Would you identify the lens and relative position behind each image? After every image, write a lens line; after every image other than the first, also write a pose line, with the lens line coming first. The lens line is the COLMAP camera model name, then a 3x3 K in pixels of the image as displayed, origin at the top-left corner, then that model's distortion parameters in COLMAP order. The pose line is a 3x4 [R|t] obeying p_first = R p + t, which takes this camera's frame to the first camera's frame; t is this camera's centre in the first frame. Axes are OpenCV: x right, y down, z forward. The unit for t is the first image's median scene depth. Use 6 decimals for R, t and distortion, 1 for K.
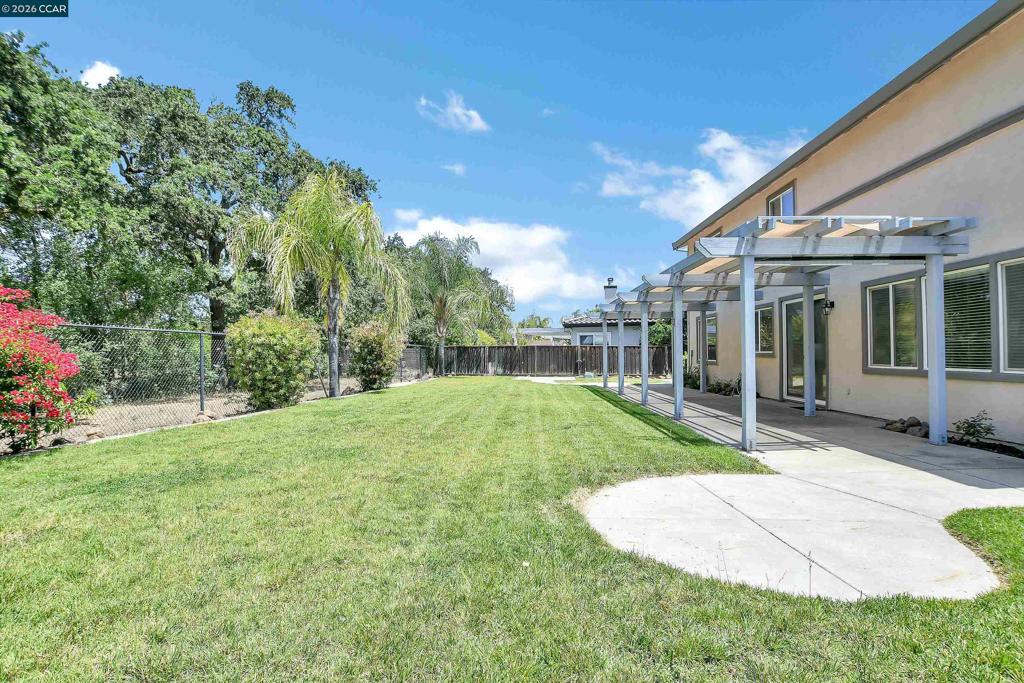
lens RADIAL K [[483.9, 0, 510.7], [0, 483.9, 343.6], [0, 0, 1]] dist [-0.020892, 0.000671]
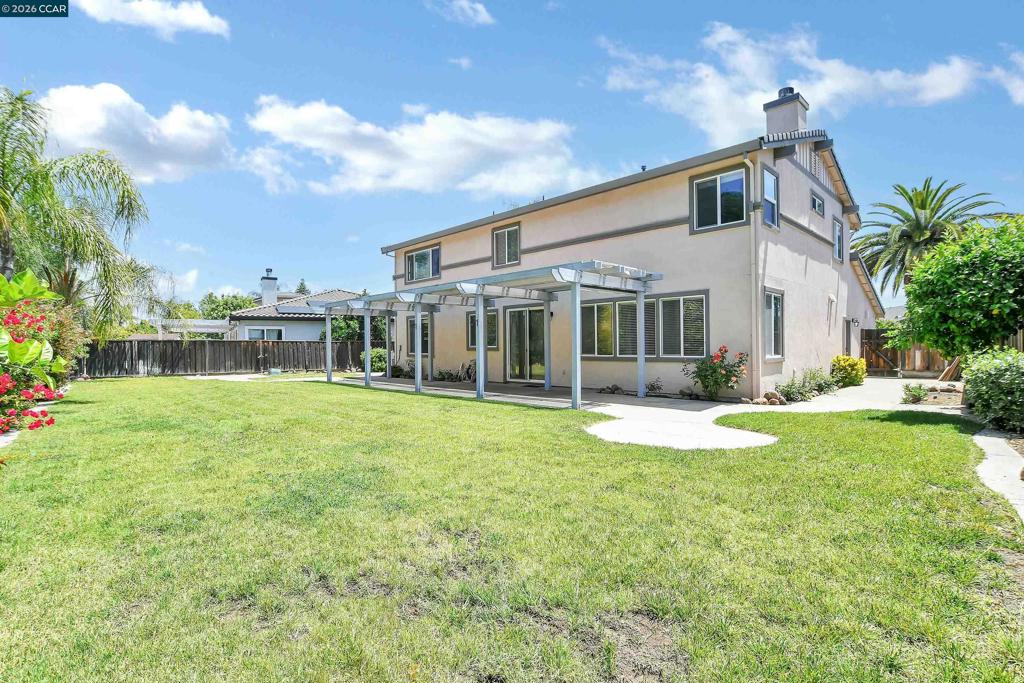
lens RADIAL K [[483.9, 0, 503.5], [0, 483.9, 345.9], [0, 0, 1]] dist [-0.020892, 0.000671]
pose [[0.720041, 0.000653, 0.693931, -0.174257], [-0.010229, 0.999901, 0.009672, 0.001107], [-0.693856, -0.014063, 0.719976, 0.012419]]
